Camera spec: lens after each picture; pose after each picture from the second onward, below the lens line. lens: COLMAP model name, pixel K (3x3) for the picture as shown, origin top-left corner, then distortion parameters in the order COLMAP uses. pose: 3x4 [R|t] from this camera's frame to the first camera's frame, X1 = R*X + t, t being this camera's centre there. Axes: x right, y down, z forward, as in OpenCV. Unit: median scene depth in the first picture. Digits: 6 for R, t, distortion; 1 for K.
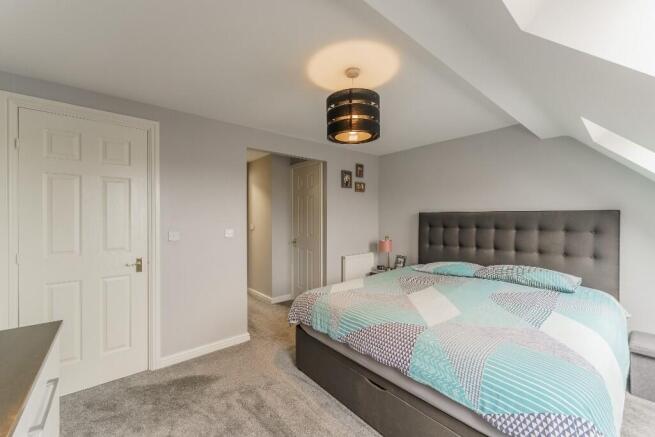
lens RADIAL K [[262.3, 0, 320.9], [0, 262.3, 217.4], [0, 0, 1]] dist [0.001074, 0.000032]
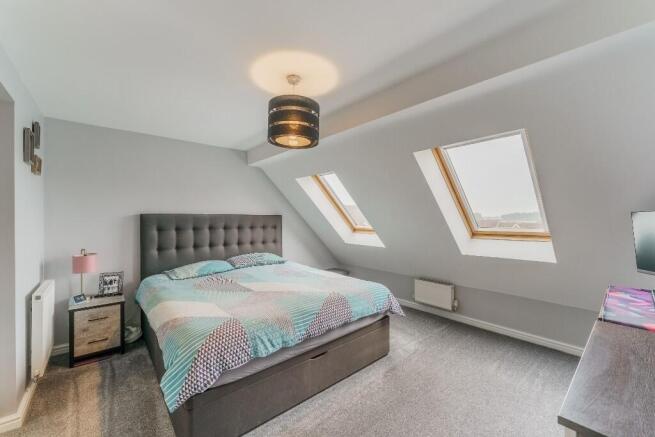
lens RADIAL K [[262.3, 0, 320.9], [0, 262.3, 217.4], [0, 0, 1]] dist [0.001074, 0.000032]
pose [[-0.010398, 0.000582, 0.999946, -0.724800], [-0.001090, 0.999999, -0.000593, -0.014304], [-0.999945, -0.001096, -0.010397, 0.693932]]
